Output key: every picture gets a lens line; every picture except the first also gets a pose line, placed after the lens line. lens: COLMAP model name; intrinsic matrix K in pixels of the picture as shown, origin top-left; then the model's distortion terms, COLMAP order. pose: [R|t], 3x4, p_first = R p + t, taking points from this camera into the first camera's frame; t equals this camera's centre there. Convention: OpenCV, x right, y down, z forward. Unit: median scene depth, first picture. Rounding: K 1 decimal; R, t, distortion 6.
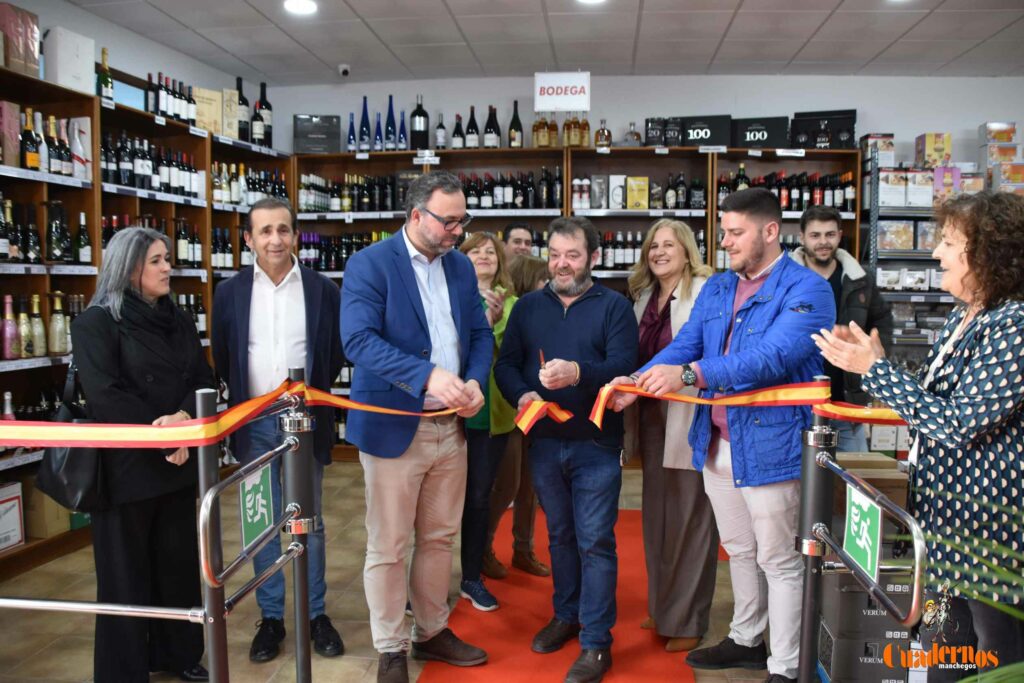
lens RADIAL K [[816.4, 0, 513.6], [0, 816.4, 331.3], [0, 0, 1]] dist [-0.160118, 0.120291]
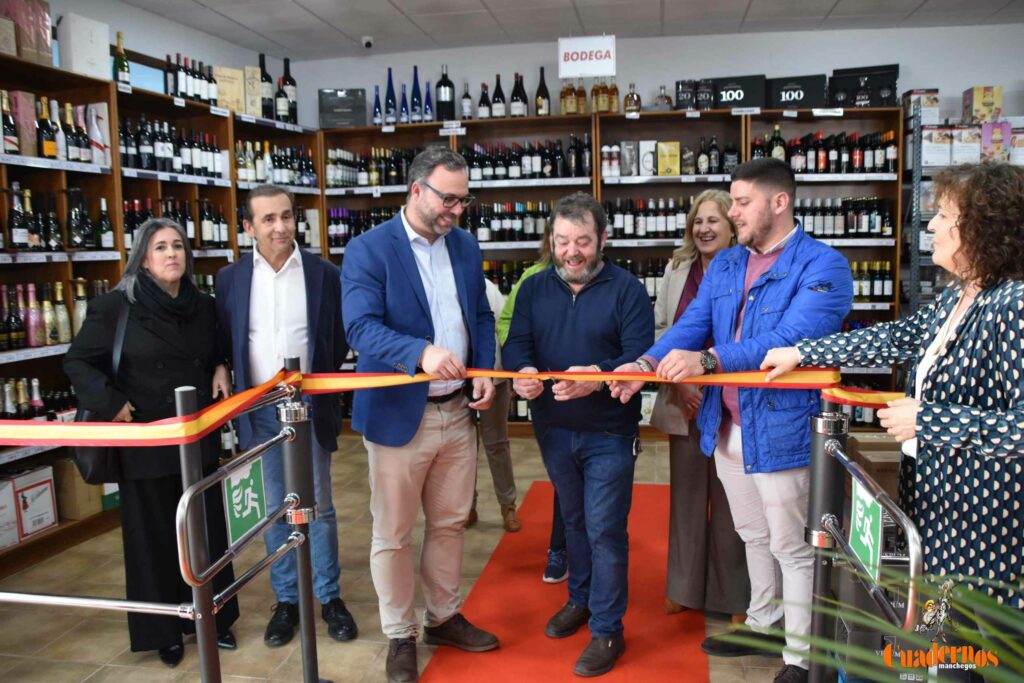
lens RADIAL K [[816.4, 0, 515.3], [0, 816.4, 332.0], [0, 0, 1]] dist [-0.160118, 0.120291]
pose [[0.997745, -0.017221, -0.064874, 0.029172], [0.020163, 0.998785, 0.044962, -0.010471], [0.064021, -0.046168, 0.996880, 0.014163]]
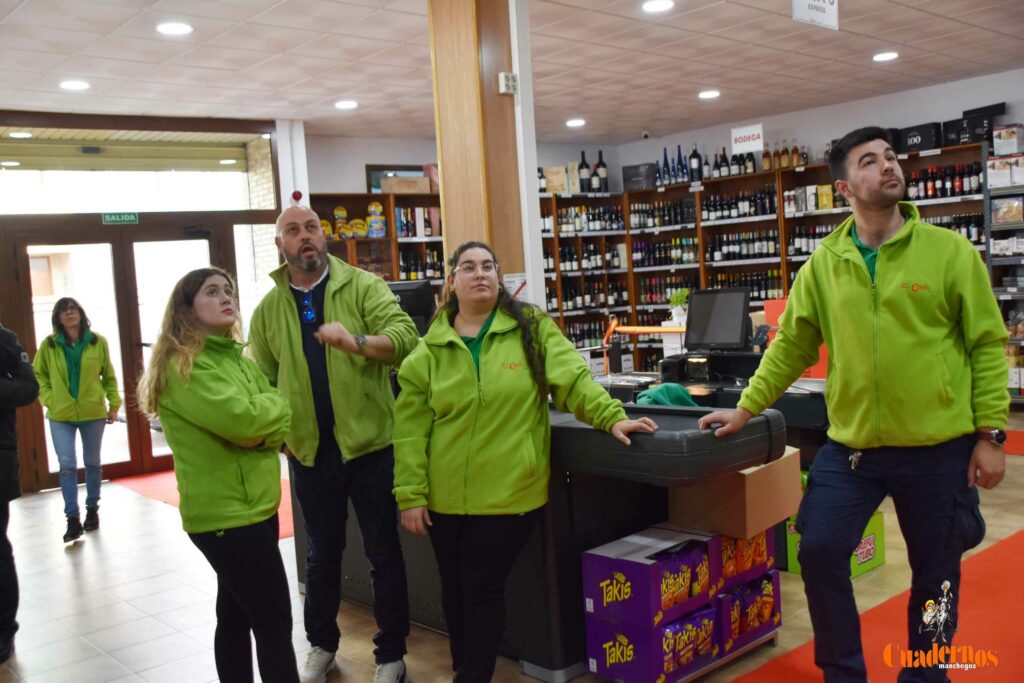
lens RADIAL K [[1037.7, 0, 516.3], [0, 1037.7, 332.6], [0, 0, 1]] dist [0.012243, 0.000000]
pose [[0.750271, -0.017924, -0.660888, 0.943330], [0.029008, 0.999562, 0.005823, 0.034119], [0.660494, -0.023539, 0.750462, -0.688810]]
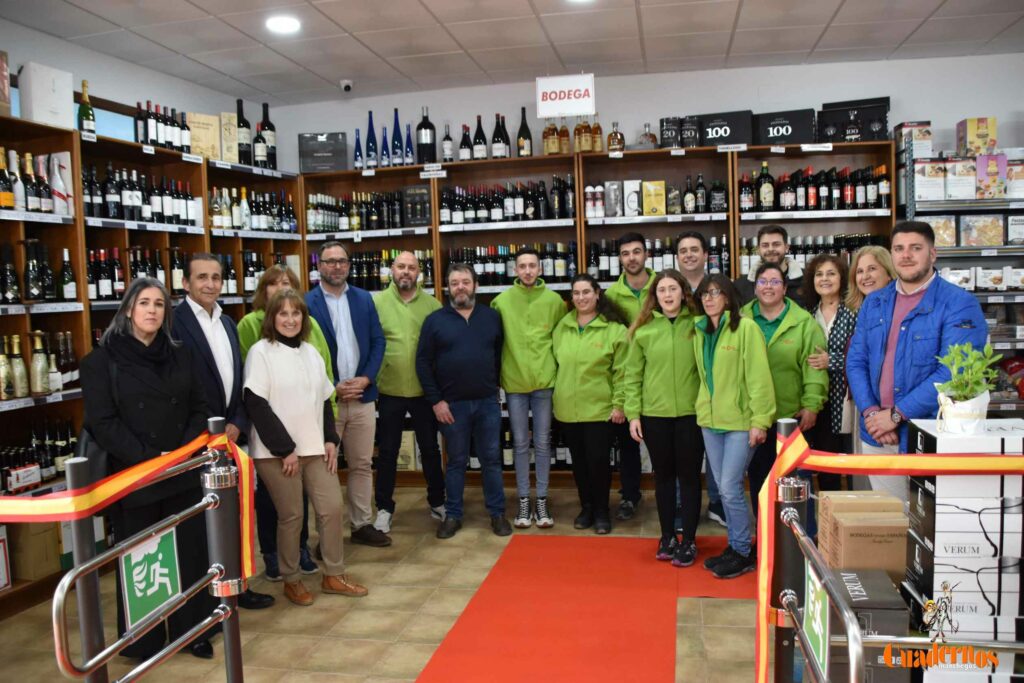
lens RADIAL K [[816.4, 0, 512.7], [0, 816.4, 335.8], [0, 0, 1]] dist [-0.160118, 0.120291]
pose [[0.995829, -0.032459, -0.085275, 0.065799], [0.032760, 0.999461, 0.002128, -0.017931], [0.085160, -0.004913, 0.996355, 0.045270]]
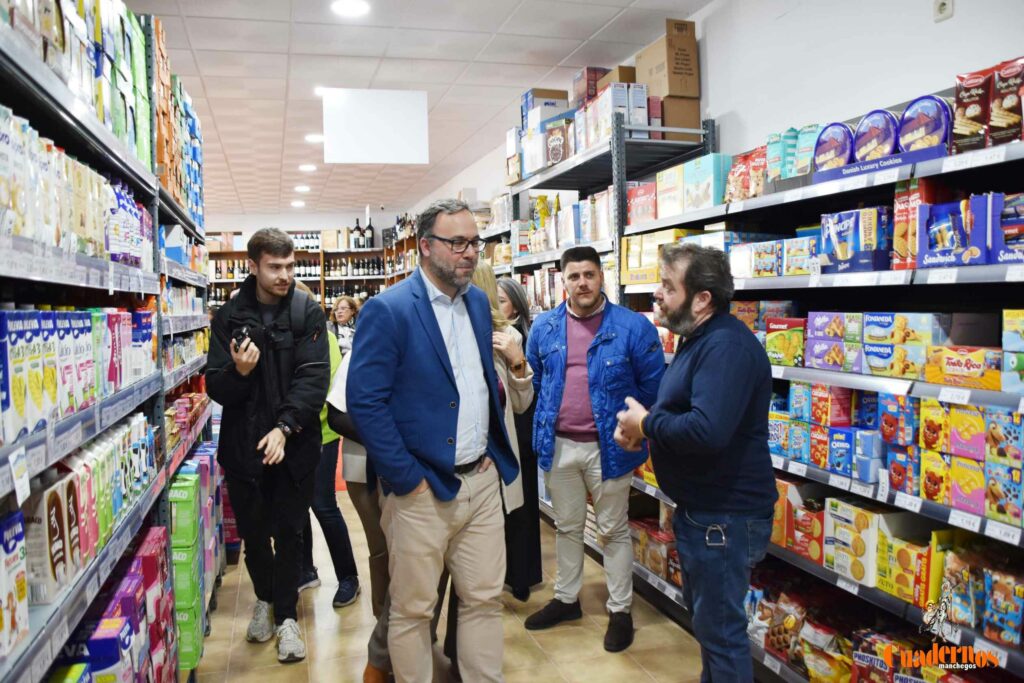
lens RADIAL K [[816.4, 0, 511.5], [0, 816.4, 343.6], [0, 0, 1]] dist [-0.160118, 0.120291]
pose [[0.376272, 0.033250, -0.925912, 1.977428], [-0.029342, 0.999282, 0.023961, -0.029837], [0.926044, 0.018152, 0.376978, 0.536957]]
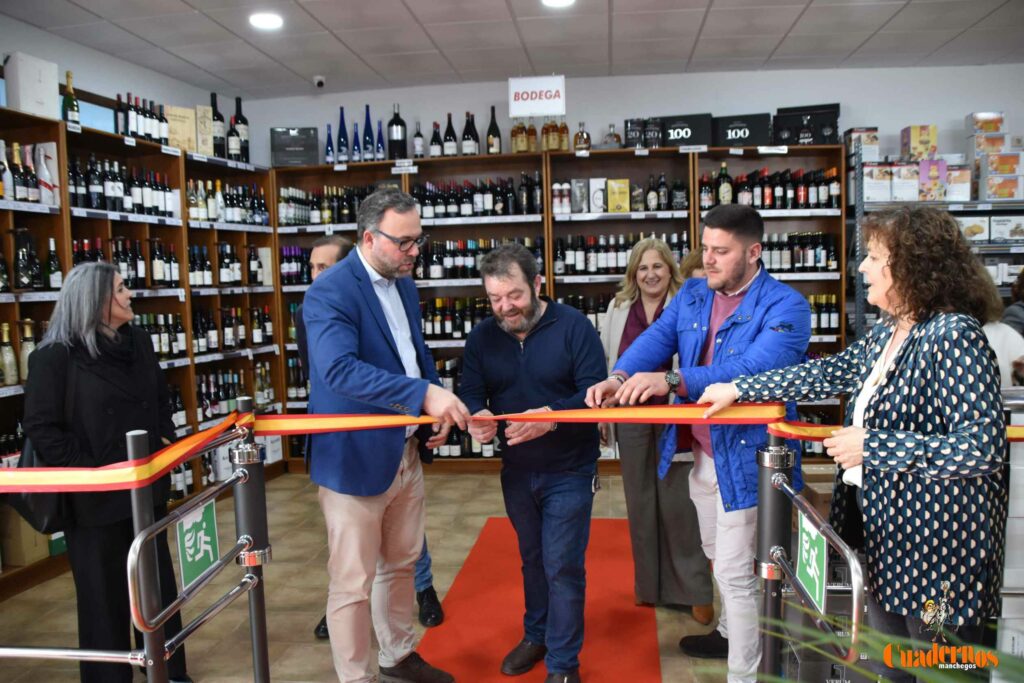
lens RADIAL K [[816.4, 0, 510.2], [0, 816.4, 337.0], [0, 0, 1]] dist [-0.160118, 0.120291]
pose [[0.999447, -0.029873, -0.014581, 0.031227], [0.030025, 0.999496, 0.010319, -0.013158], [0.014266, -0.010751, 0.999840, 0.008997]]
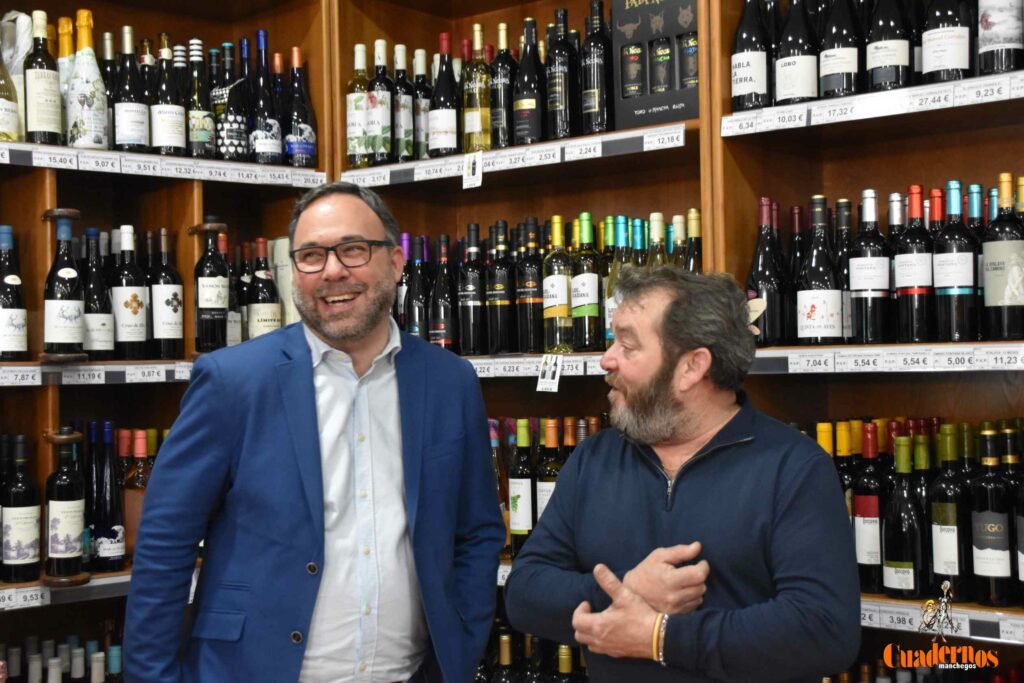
lens RADIAL K [[1443.6, 0, 509.4], [0, 1443.6, 337.9], [0, 0, 1]] dist [0.082473, 0.000000]
pose [[0.837528, -0.024838, -0.545830, 0.093400], [-0.014841, 0.997564, -0.068167, -0.048651], [0.546193, 0.065192, 0.835119, 0.615948]]
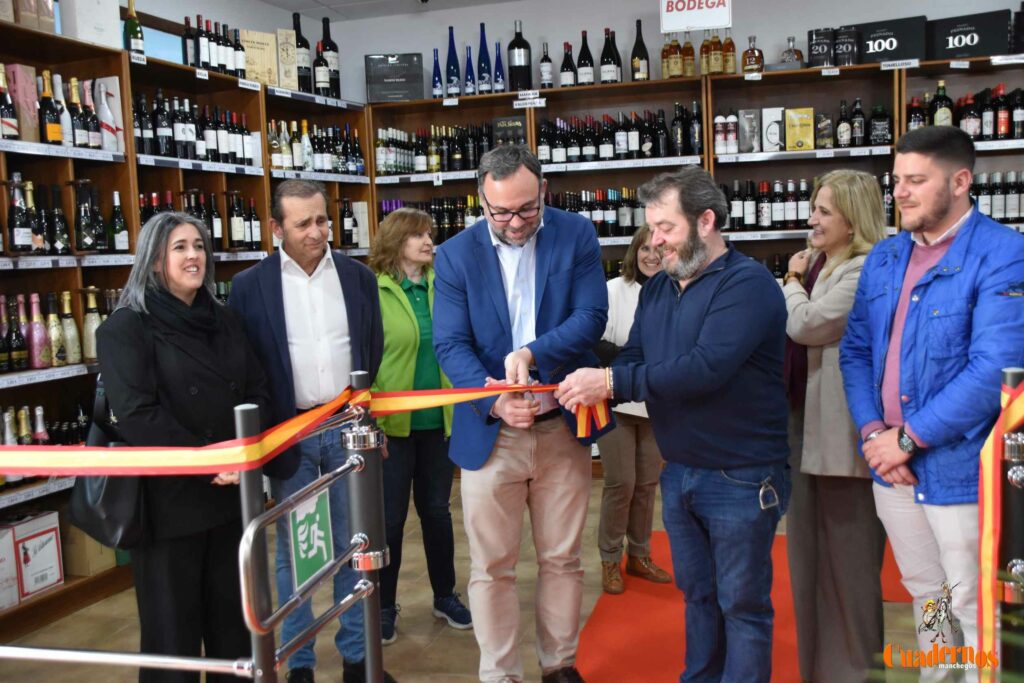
lens RADIAL K [[1026.1, 0, 509.9], [0, 1026.1, 332.9], [0, 0, 1]] dist [-0.042598, 0.000000]
pose [[0.987948, -0.029772, -0.151893, 0.021812], [0.033566, 0.999184, 0.022474, -0.006805], [0.151100, -0.027302, 0.988141, -0.015713]]
